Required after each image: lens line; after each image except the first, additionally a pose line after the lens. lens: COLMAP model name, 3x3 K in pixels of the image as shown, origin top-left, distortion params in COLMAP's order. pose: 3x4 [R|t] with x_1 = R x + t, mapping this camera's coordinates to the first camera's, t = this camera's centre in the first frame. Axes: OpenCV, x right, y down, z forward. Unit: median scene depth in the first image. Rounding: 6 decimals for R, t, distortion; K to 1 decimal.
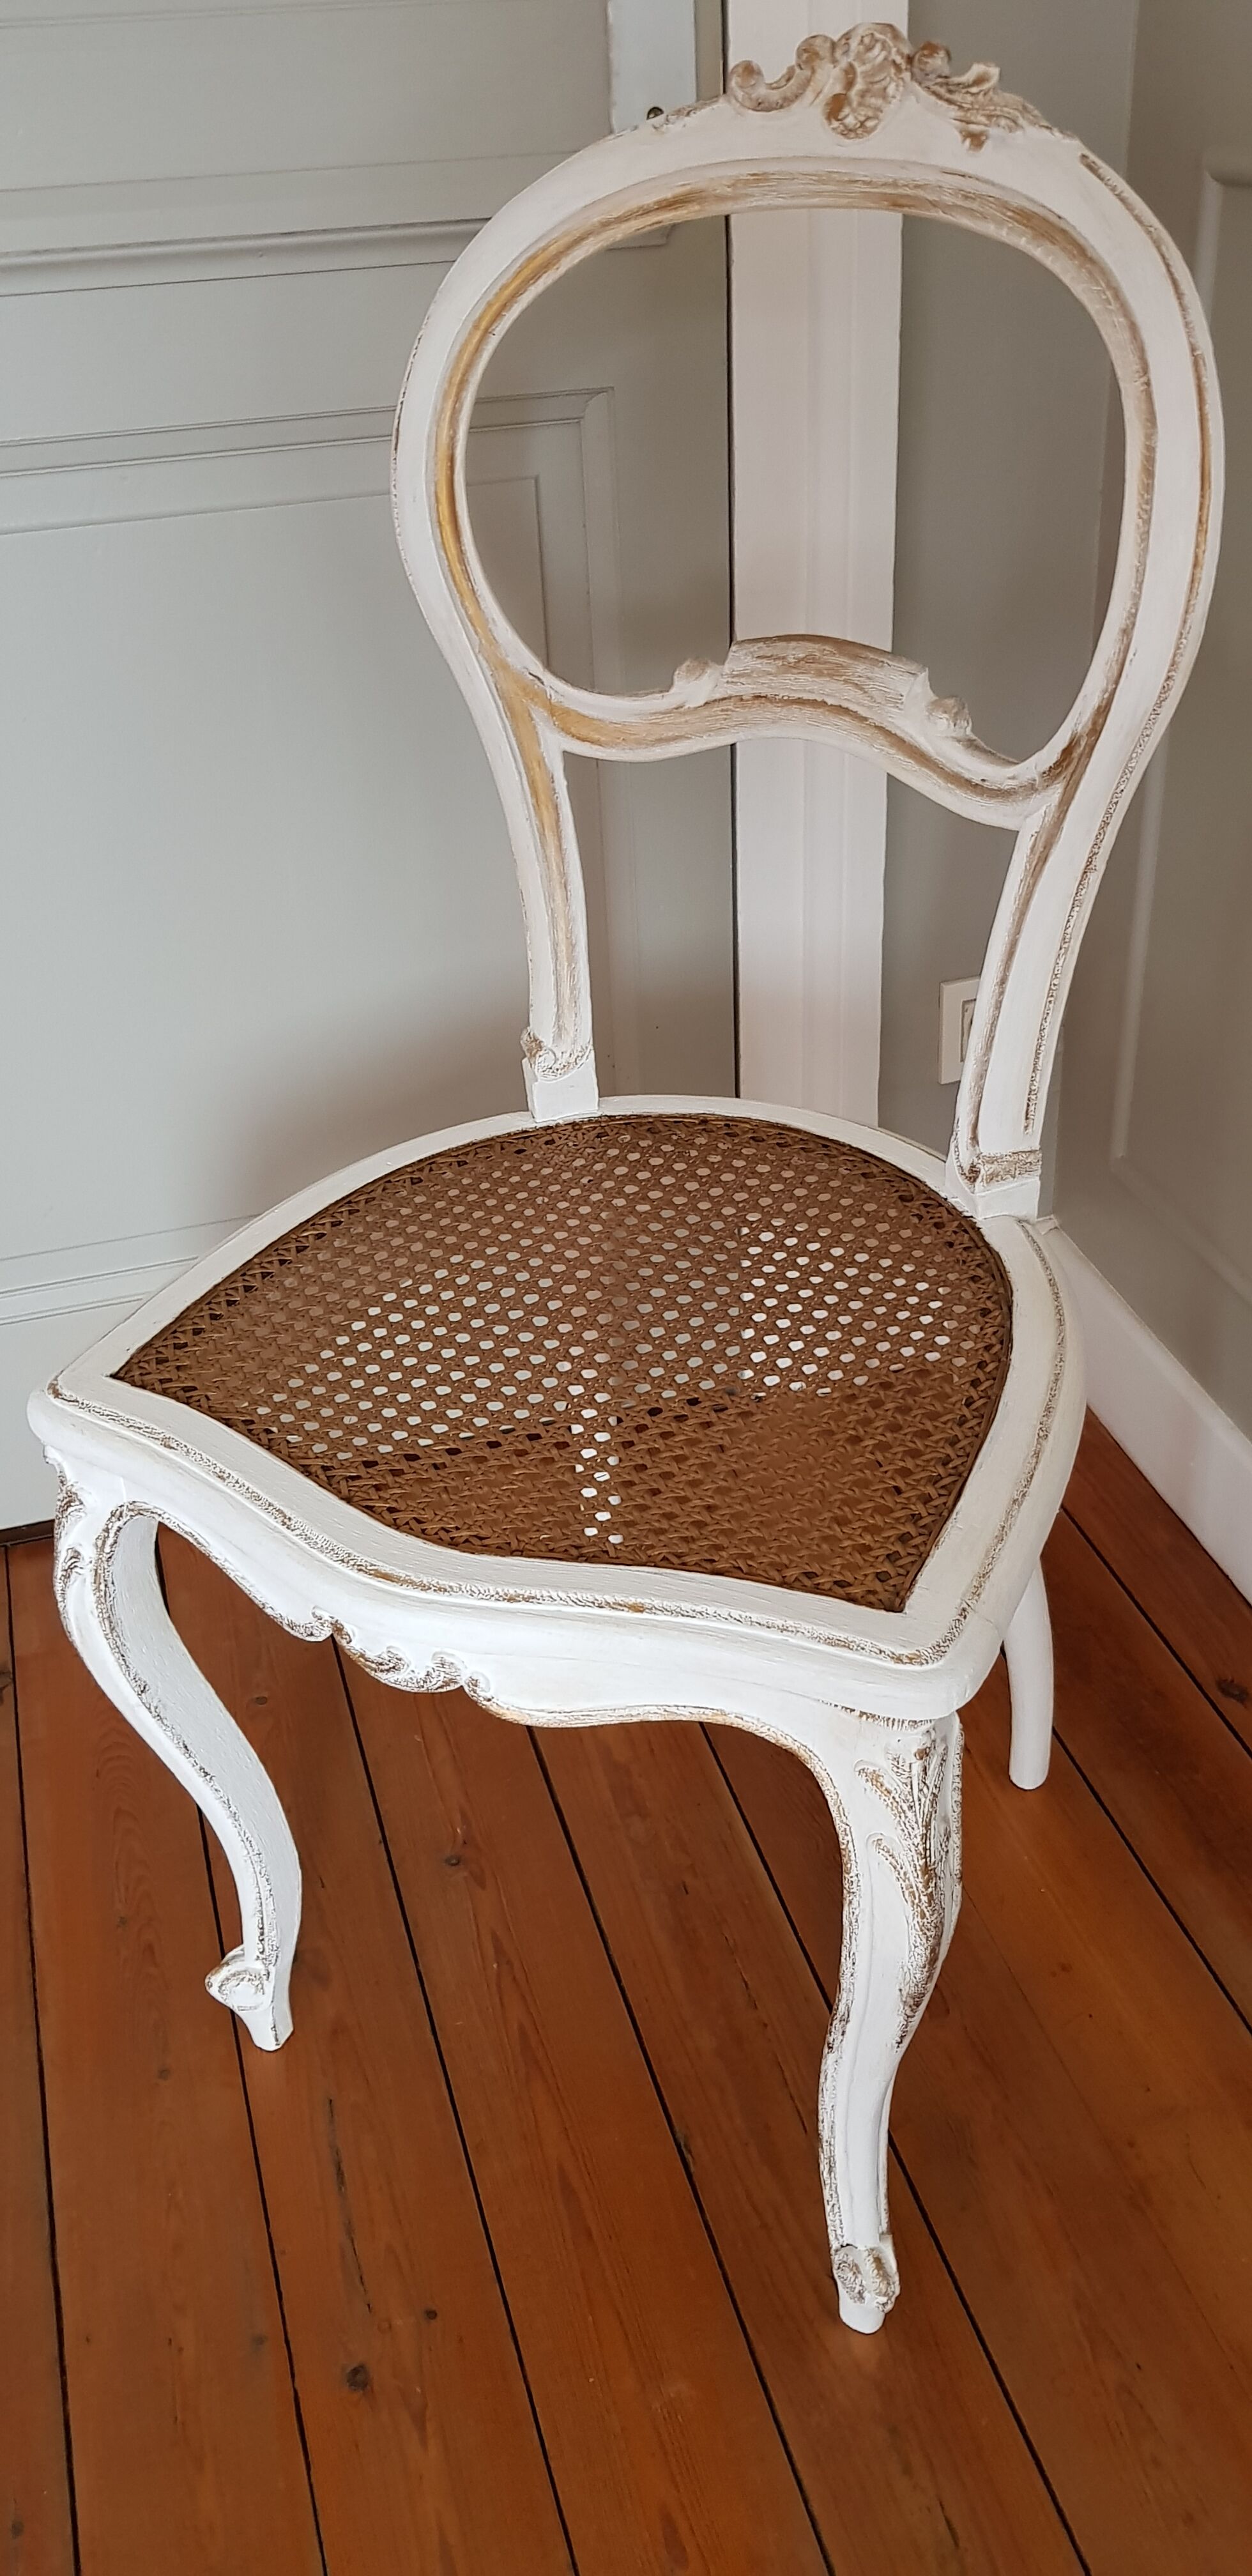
lens RADIAL K [[2043.0, 0, 636.5], [0, 2043.0, 1297.1], [0, 0, 1]] dist [-0.012620, -0.012895]
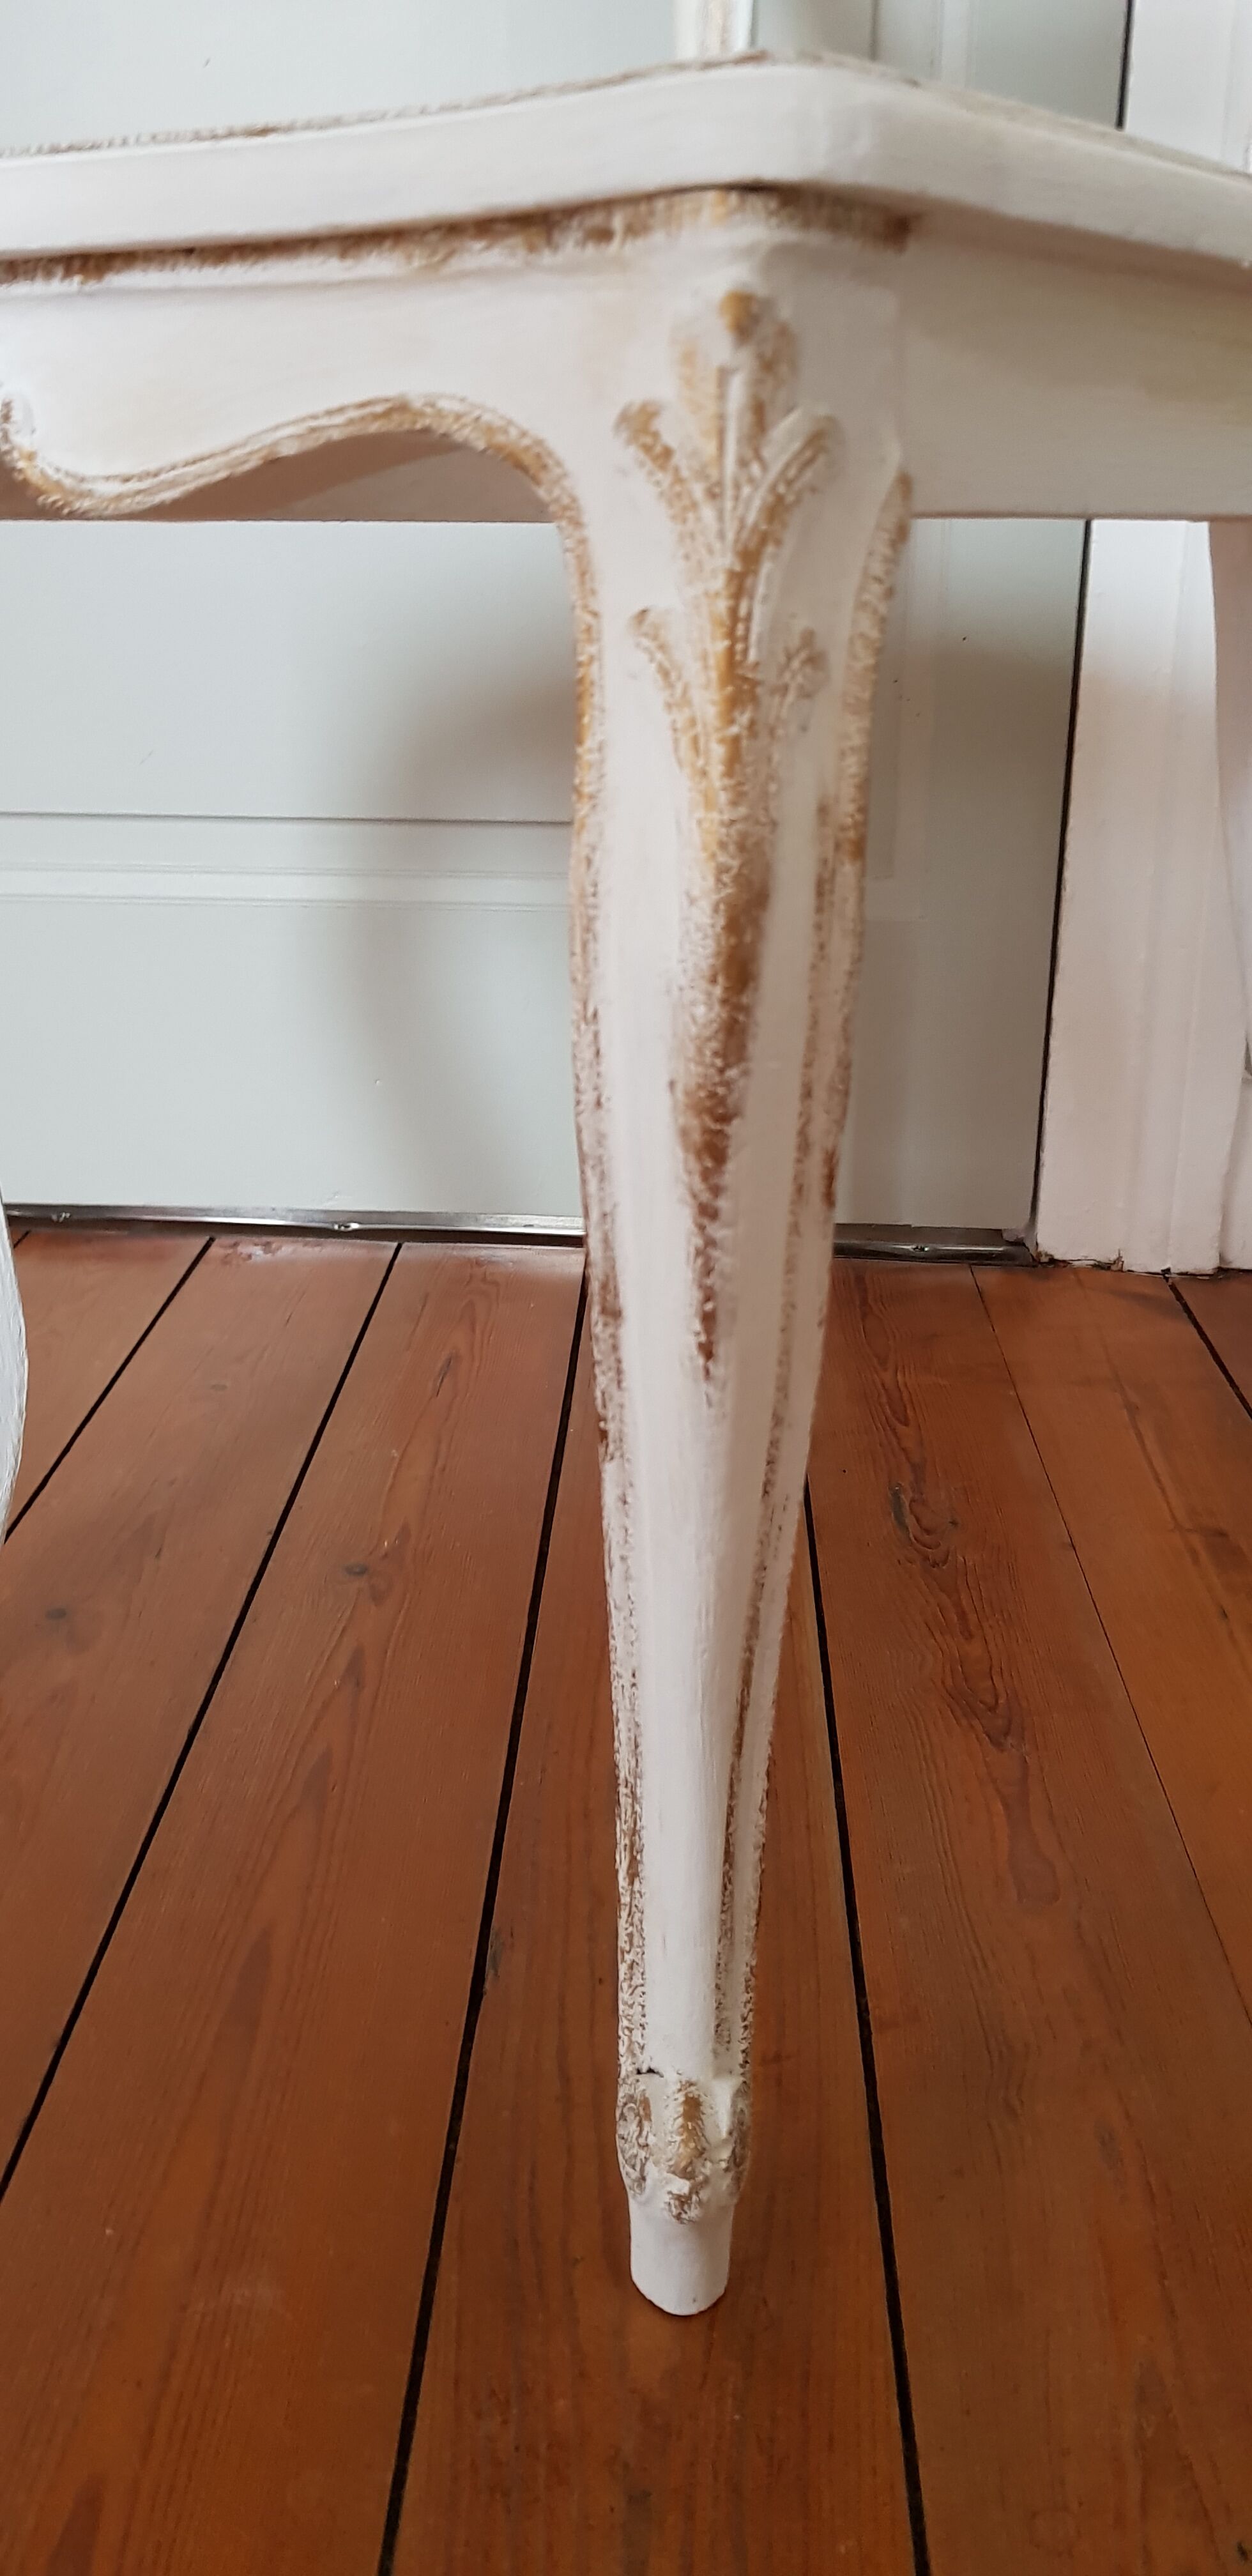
lens RADIAL K [[2043.0, 0, 627.5], [0, 2043.0, 1274.4], [0, 0, 1]] dist [-0.012620, -0.012895]
pose [[0.947314, 0.152654, -0.281589, 0.198142], [-0.213355, 0.956438, -0.199262, 0.373216], [0.238905, 0.248842, 0.938617, 0.494486]]
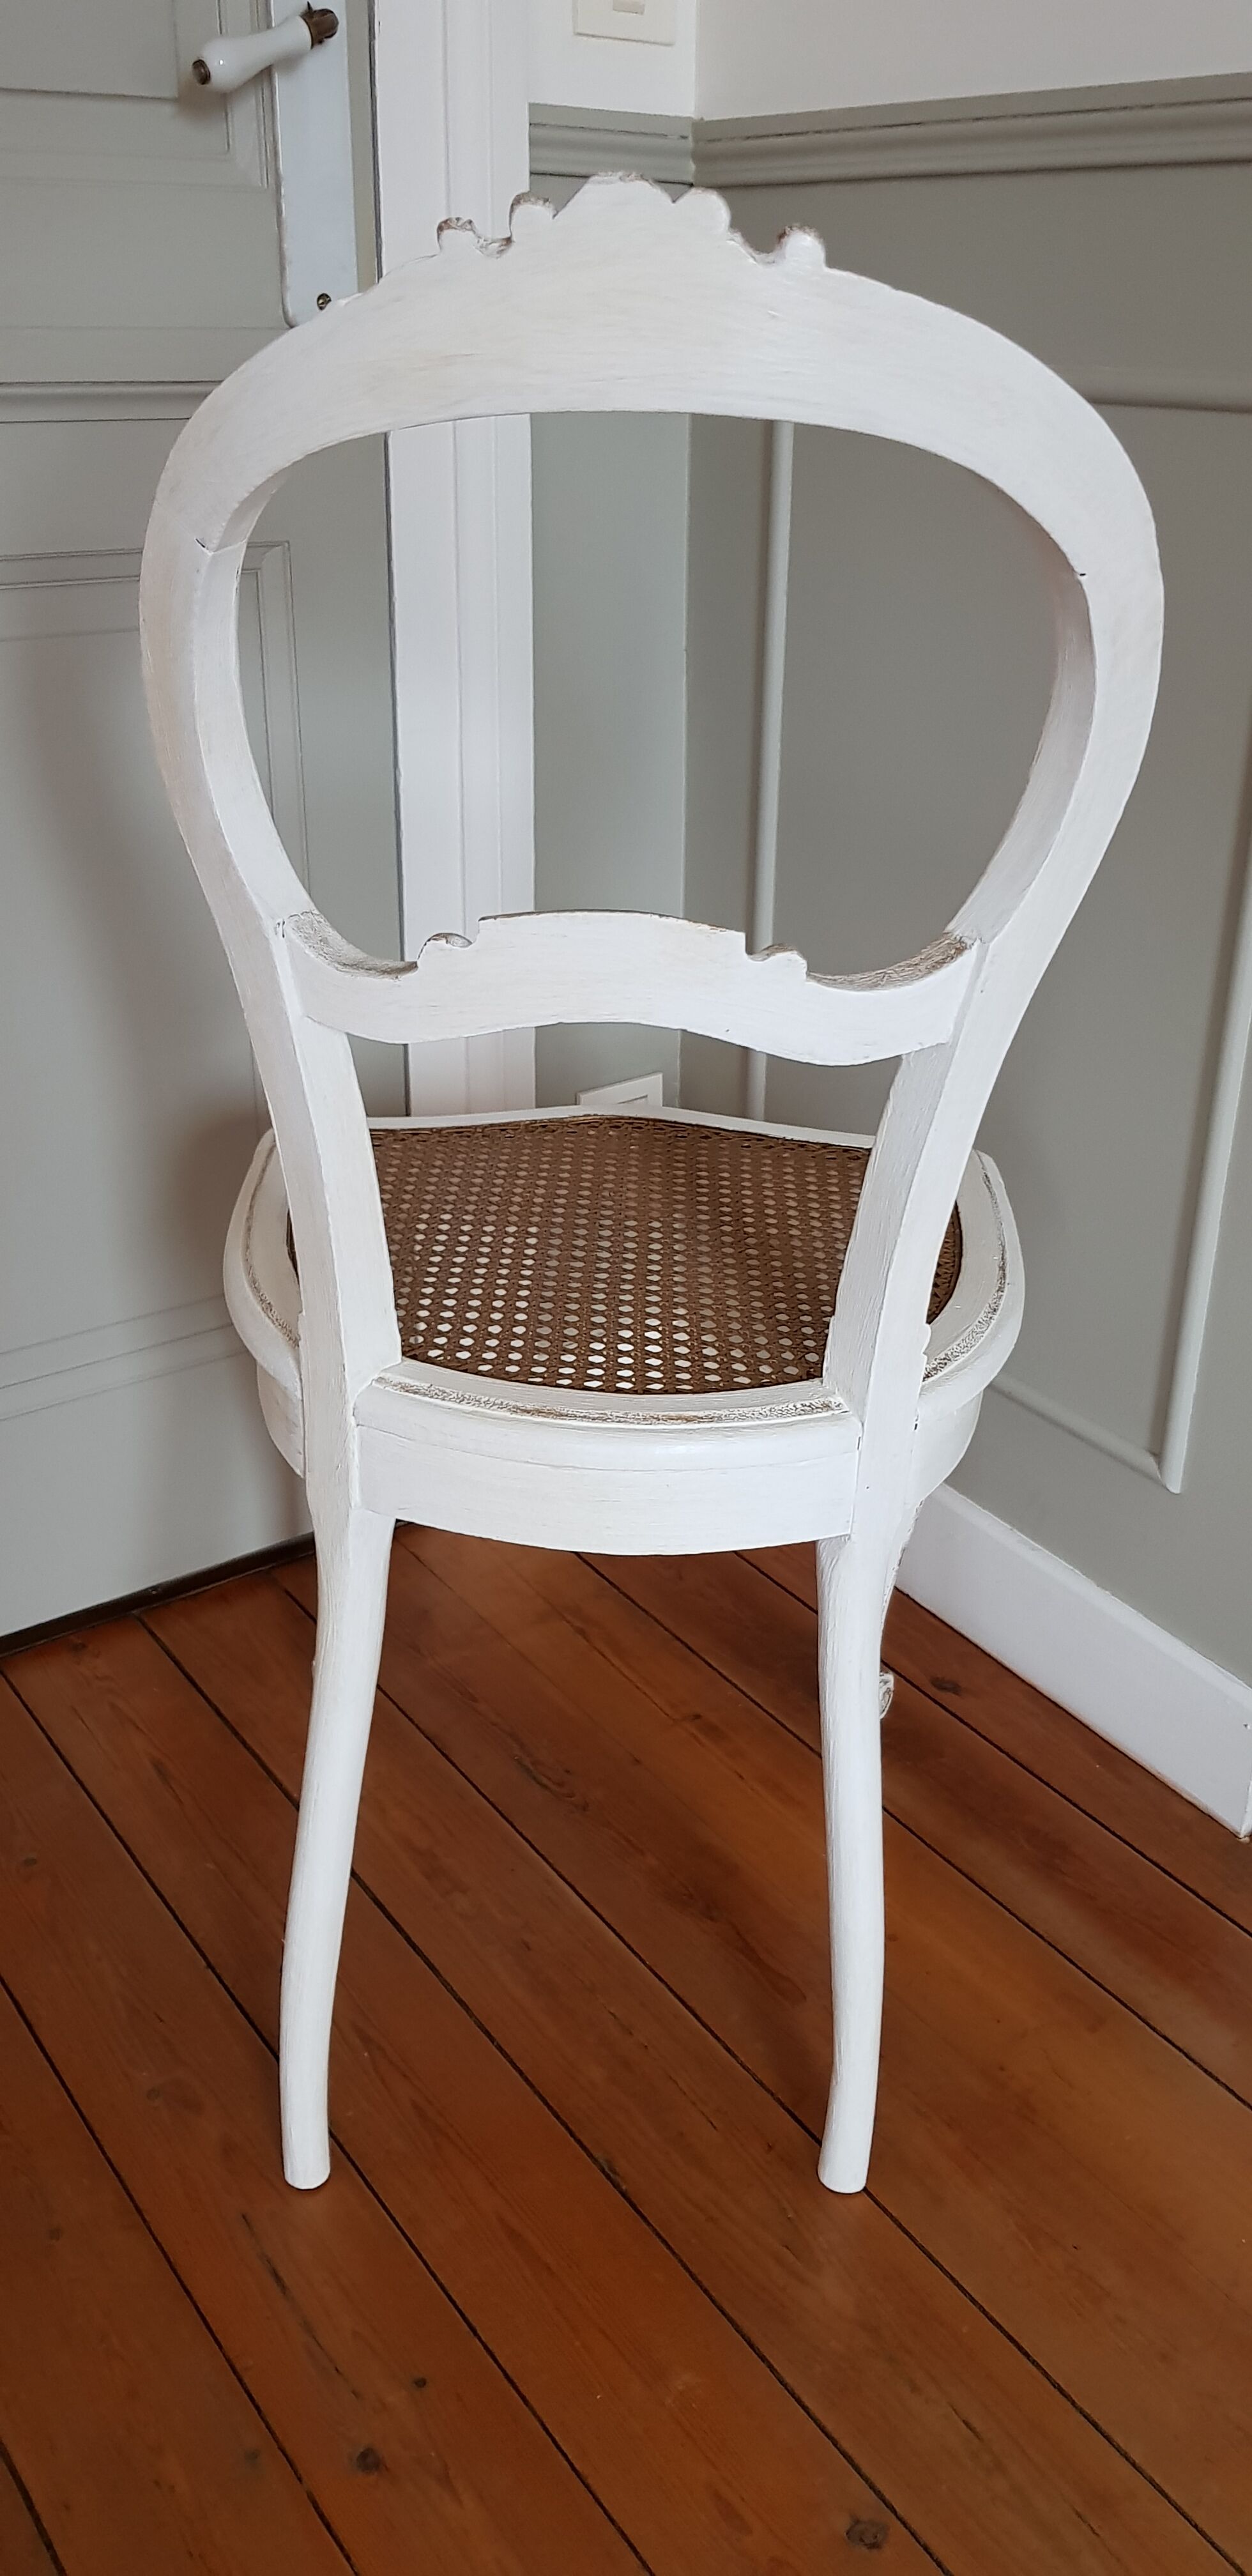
lens RADIAL K [[2043.0, 0, 632.3], [0, 2043.0, 1287.4], [0, 0, 1]] dist [-0.012620, -0.012895]
pose [[0.944163, -0.100540, 0.313763, -0.262891], [0.138397, 0.985238, -0.100758, 0.092477], [-0.299001, 0.138556, 0.944140, -0.032708]]
